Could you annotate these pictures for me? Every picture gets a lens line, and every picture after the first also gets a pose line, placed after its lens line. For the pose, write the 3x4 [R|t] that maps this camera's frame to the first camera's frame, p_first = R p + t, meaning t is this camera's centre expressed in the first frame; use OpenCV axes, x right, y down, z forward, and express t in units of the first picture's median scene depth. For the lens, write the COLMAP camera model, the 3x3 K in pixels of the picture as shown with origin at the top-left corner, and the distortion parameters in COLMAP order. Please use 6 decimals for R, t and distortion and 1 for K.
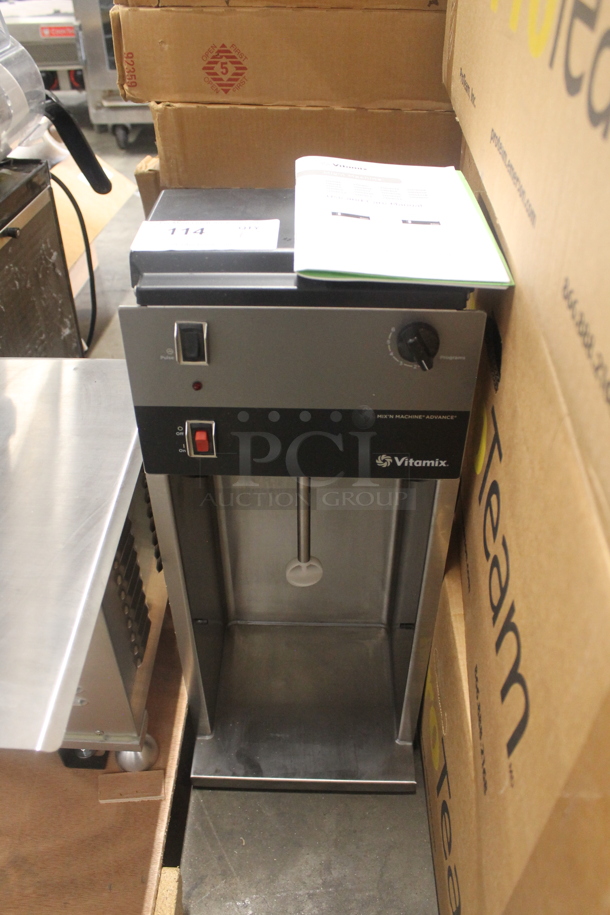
lens RADIAL K [[758.4, 0, 305.0], [0, 758.4, 457.5], [0, 0, 1]] dist [-0.168778, 0.133030]
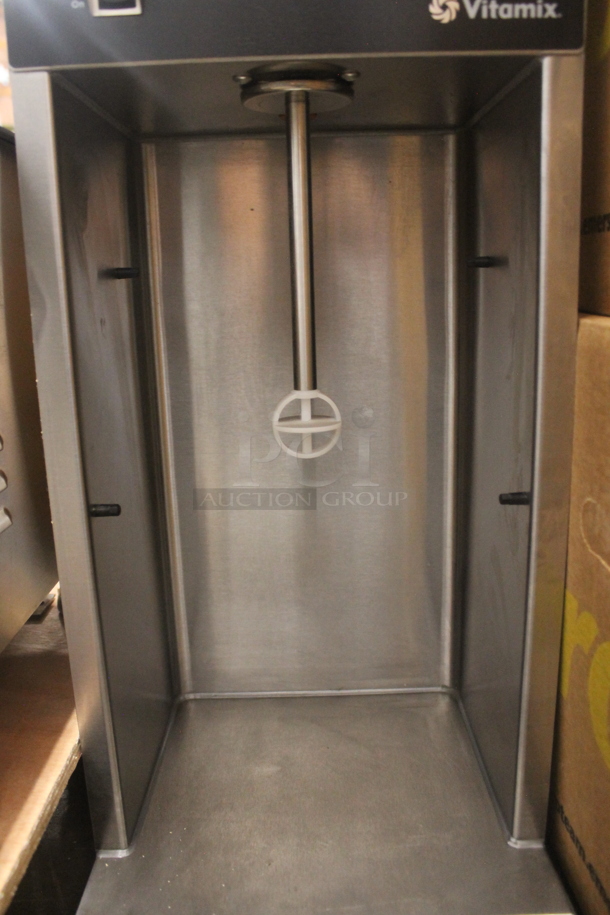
lens RADIAL K [[758.4, 0, 305.0], [0, 758.4, 457.5], [0, 0, 1]] dist [-0.168778, 0.133030]
pose [[0.999158, -0.033749, 0.023323, -0.020246], [0.040578, 0.896625, -0.440927, 0.526904], [-0.006031, 0.441502, 0.897240, 0.673807]]
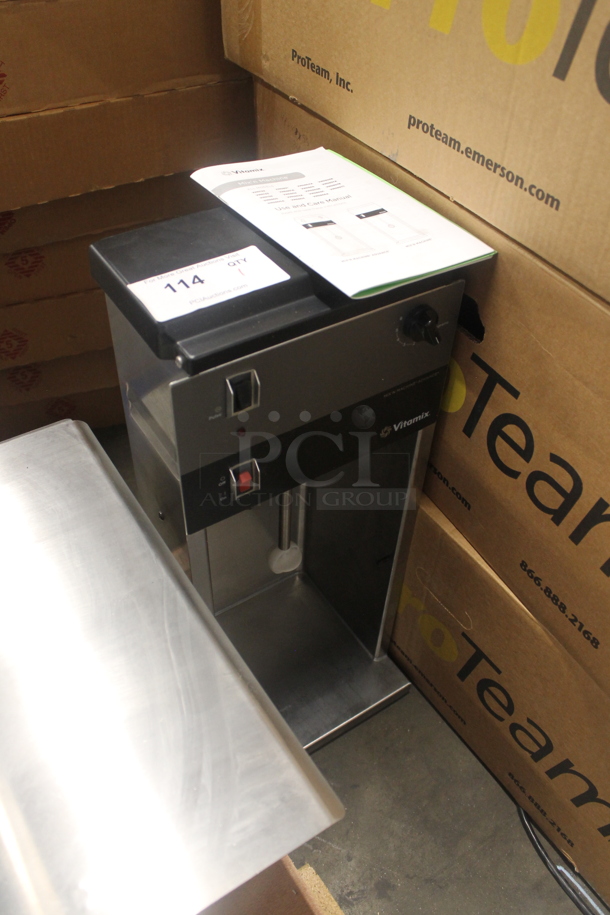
lens RADIAL K [[758.4, 0, 305.0], [0, 758.4, 457.5], [0, 0, 1]] dist [-0.168778, 0.133030]
pose [[0.818996, -0.385648, 0.424878, -0.472733], [0.339957, 0.922634, 0.182142, -0.201086], [-0.462249, -0.004734, 0.886737, 0.079993]]
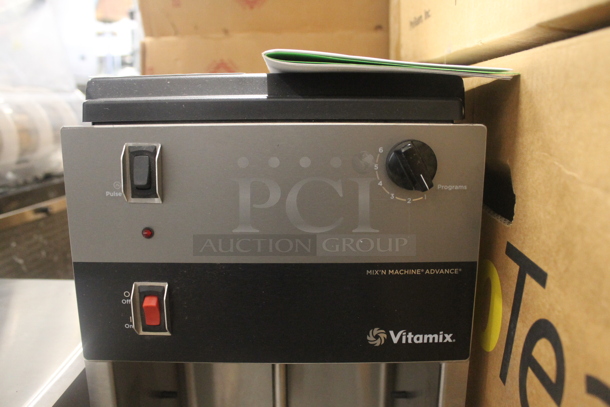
lens RADIAL K [[505.6, 0, 305.0], [0, 505.6, 203.5], [0, 0, 1]] dist [-0.168778, 0.133030]
pose [[0.999467, -0.006151, 0.032064, 0.011569], [0.020585, 0.881009, -0.472652, 0.129343], [-0.025341, 0.473060, 0.880665, 0.464995]]
